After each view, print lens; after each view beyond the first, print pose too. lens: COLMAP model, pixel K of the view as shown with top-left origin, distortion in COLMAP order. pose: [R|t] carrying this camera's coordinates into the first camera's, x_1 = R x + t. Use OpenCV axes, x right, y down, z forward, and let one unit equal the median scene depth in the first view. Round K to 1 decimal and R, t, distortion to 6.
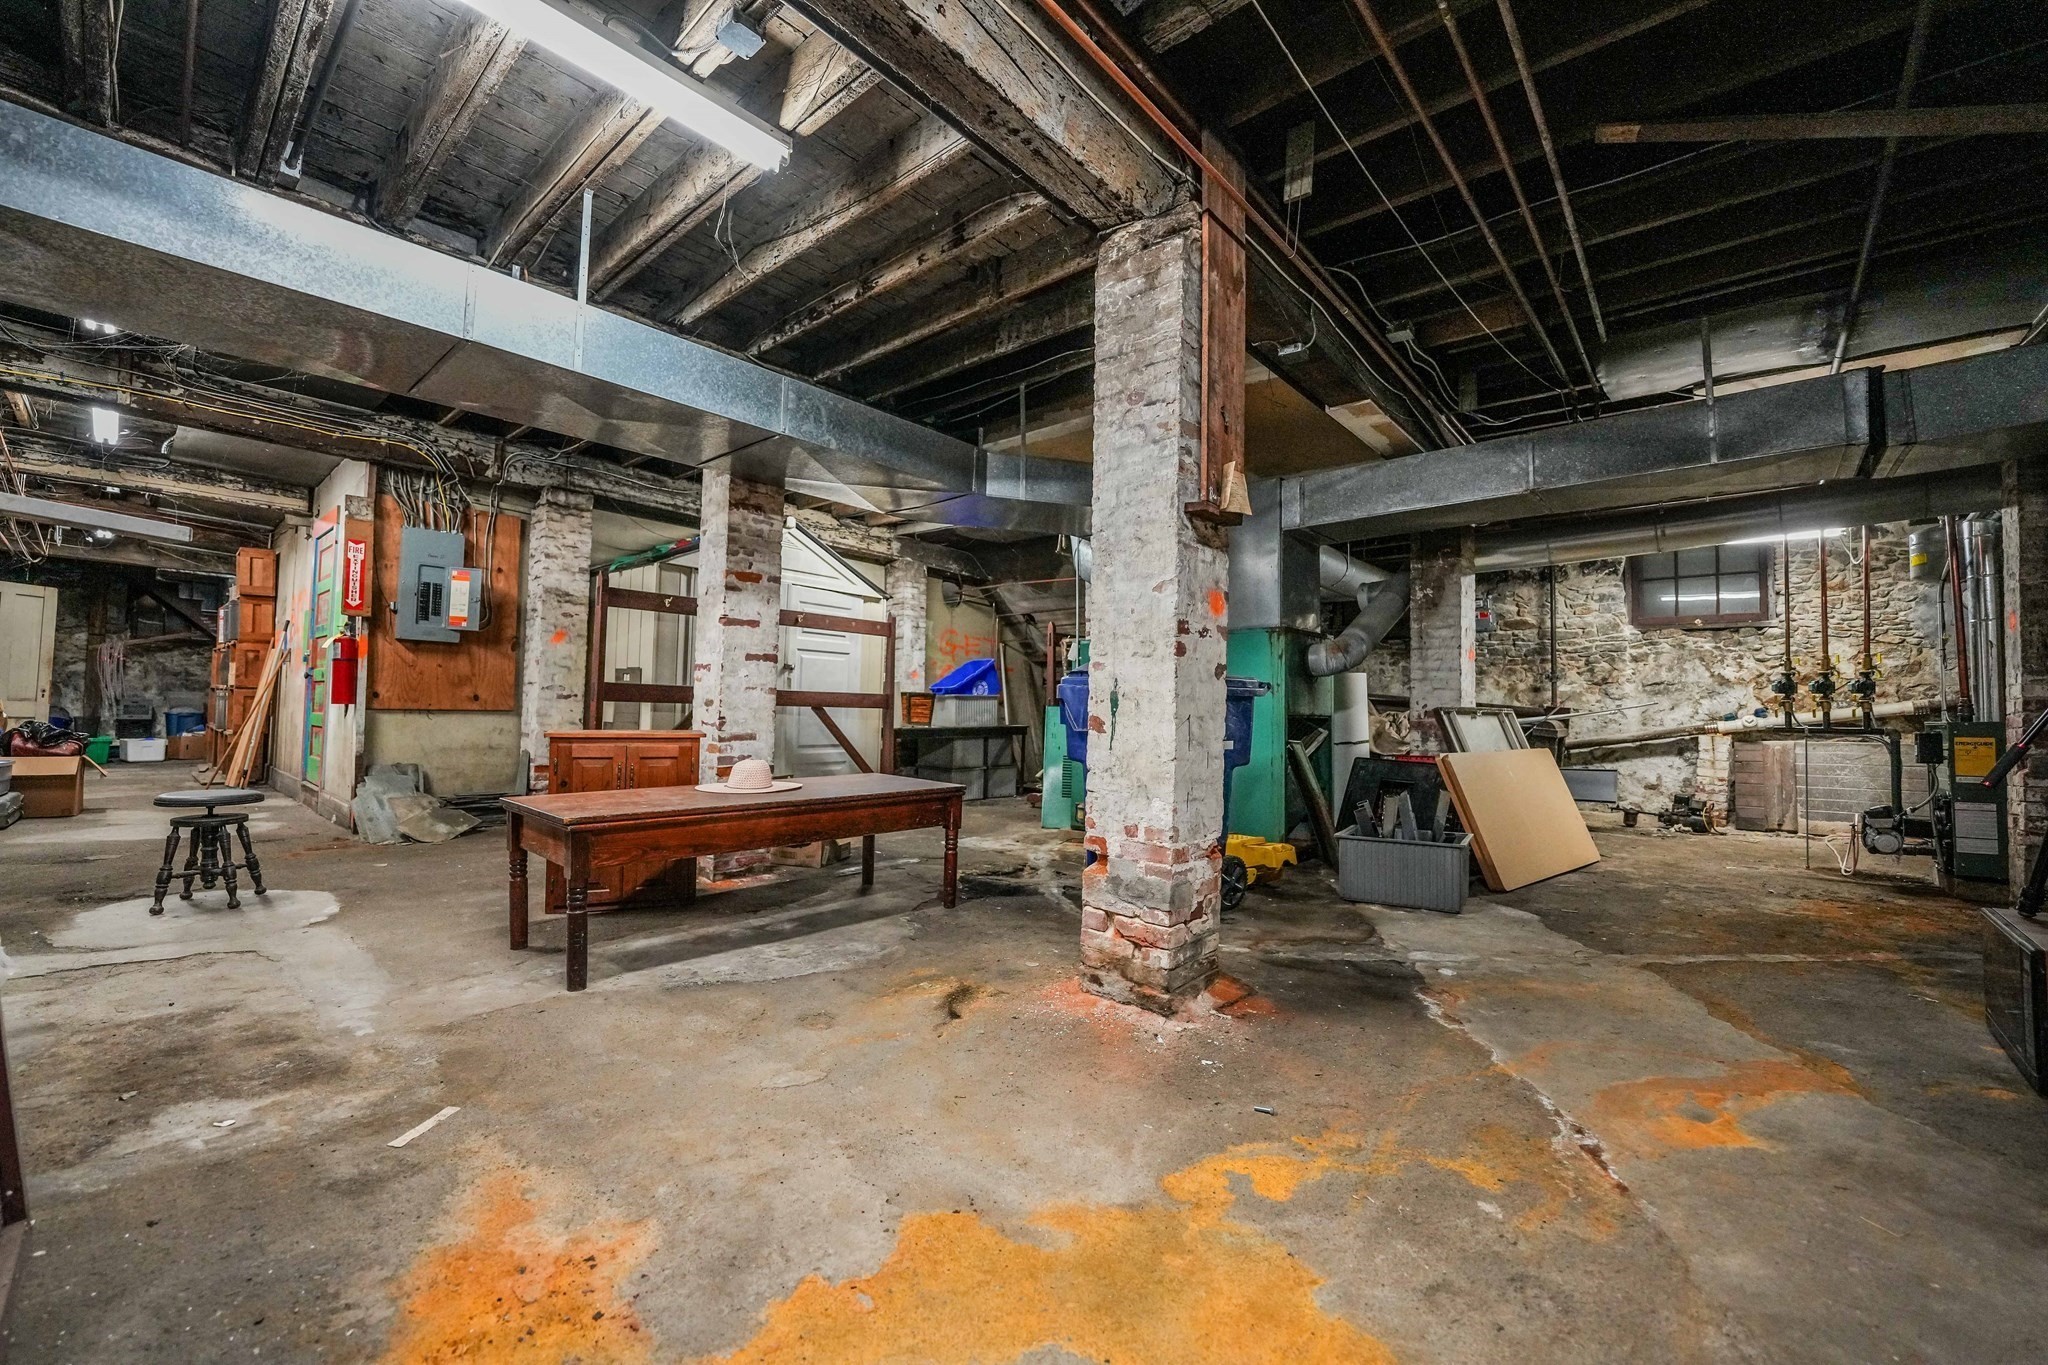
lens RADIAL K [[833.8, 0, 1027.9], [0, 833.8, 684.7], [0, 0, 1]] dist [-0.024281, -0.000180]
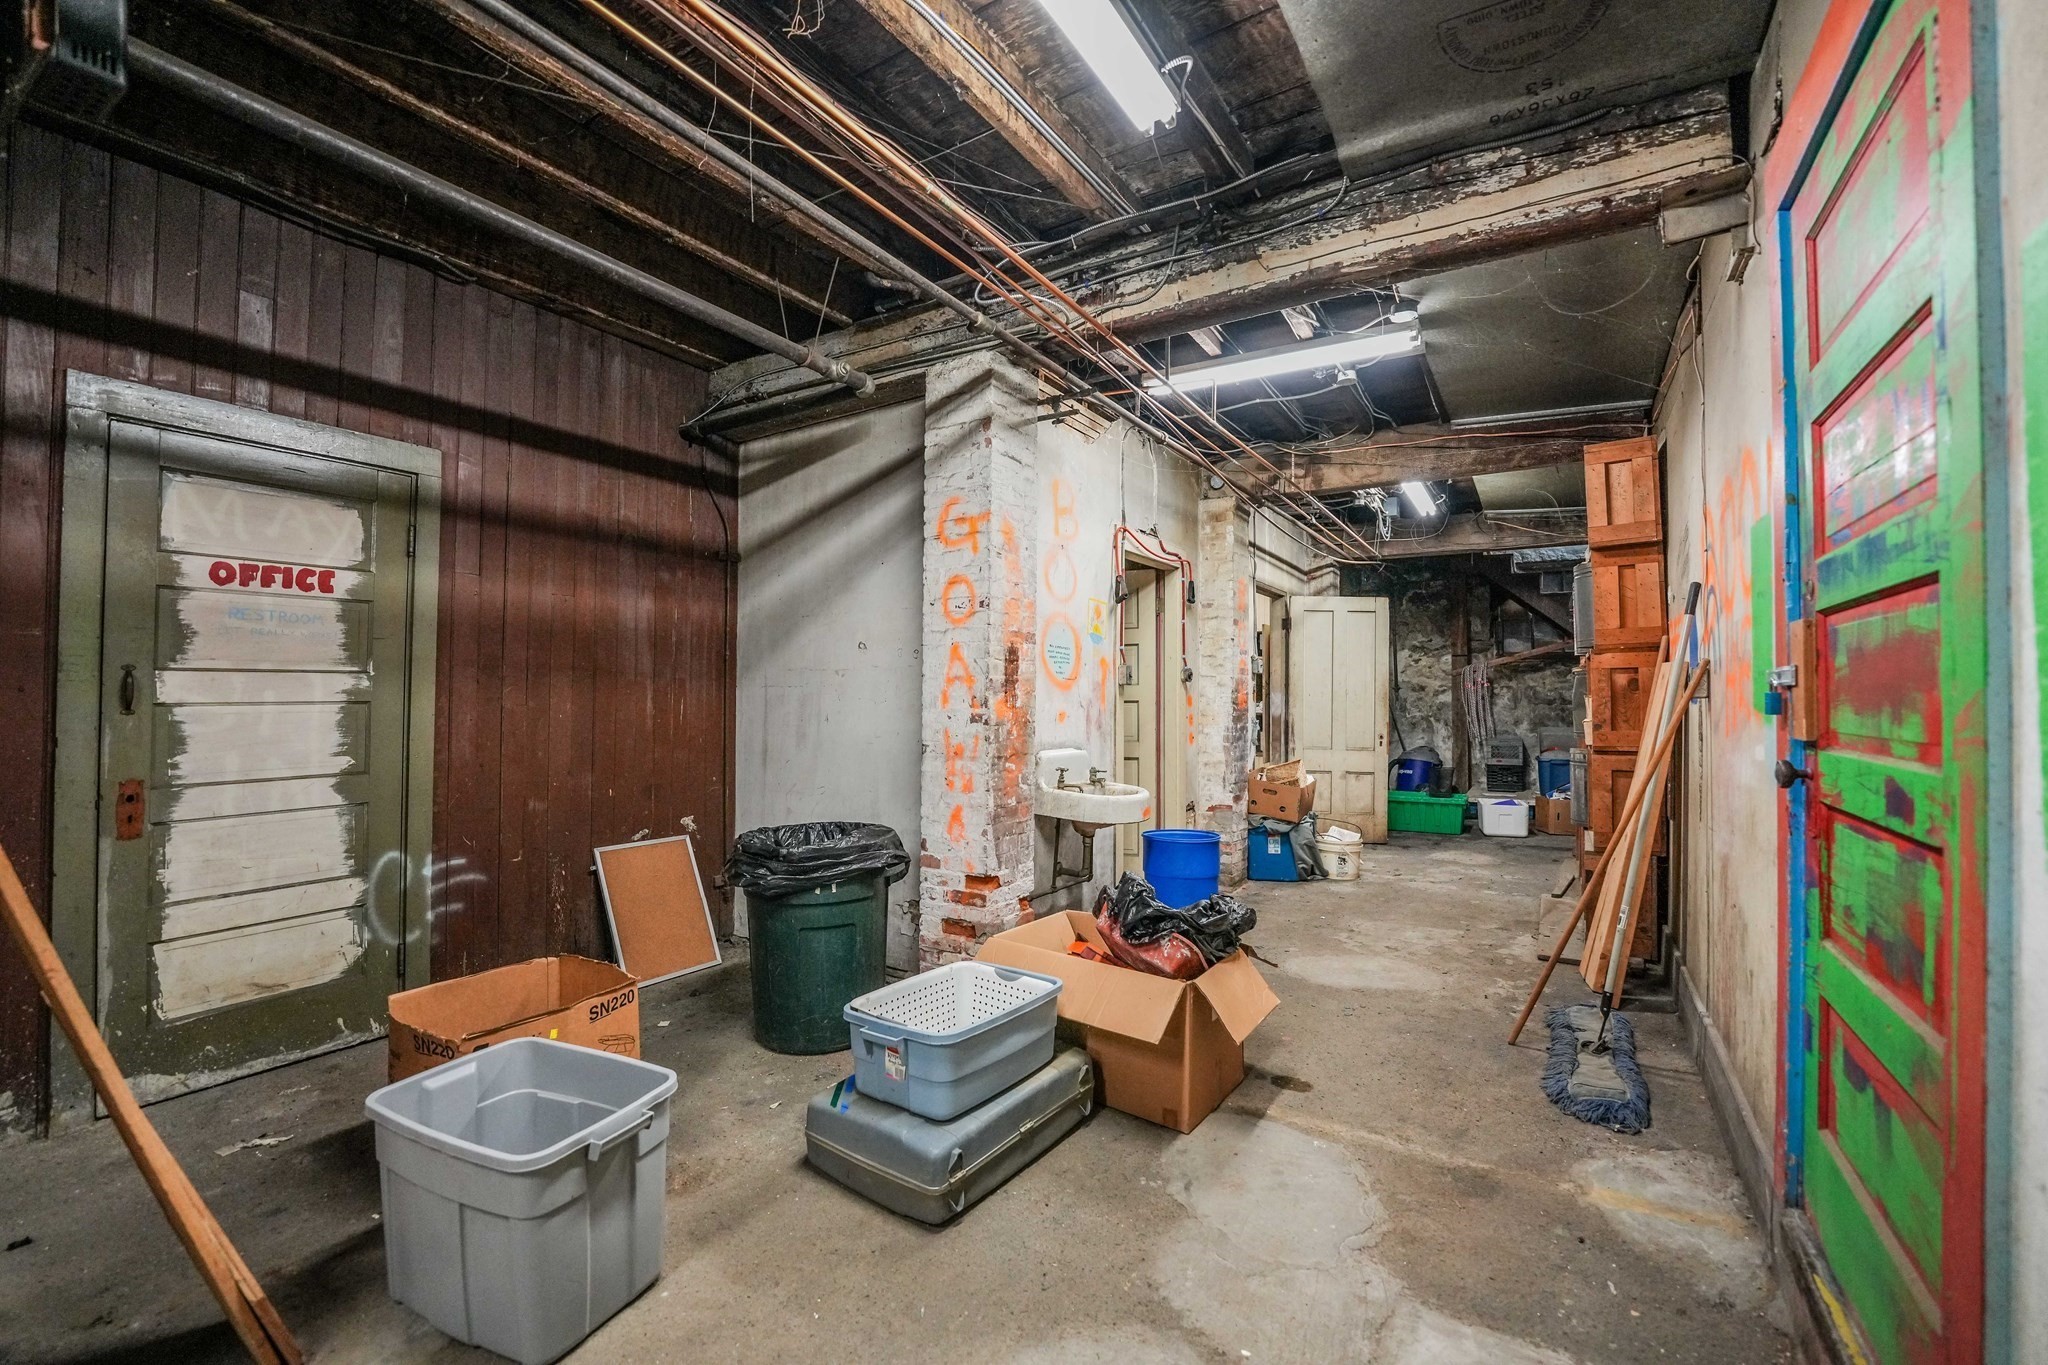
lens RADIAL K [[833.8, 0, 1027.9], [0, 833.8, 684.7], [0, 0, 1]] dist [-0.024281, -0.000180]
pose [[0.149067, -0.037352, -0.988121, -0.531031], [0.036152, 0.998824, -0.032303, -0.029158], [0.988166, -0.030908, 0.150242, 0.584001]]
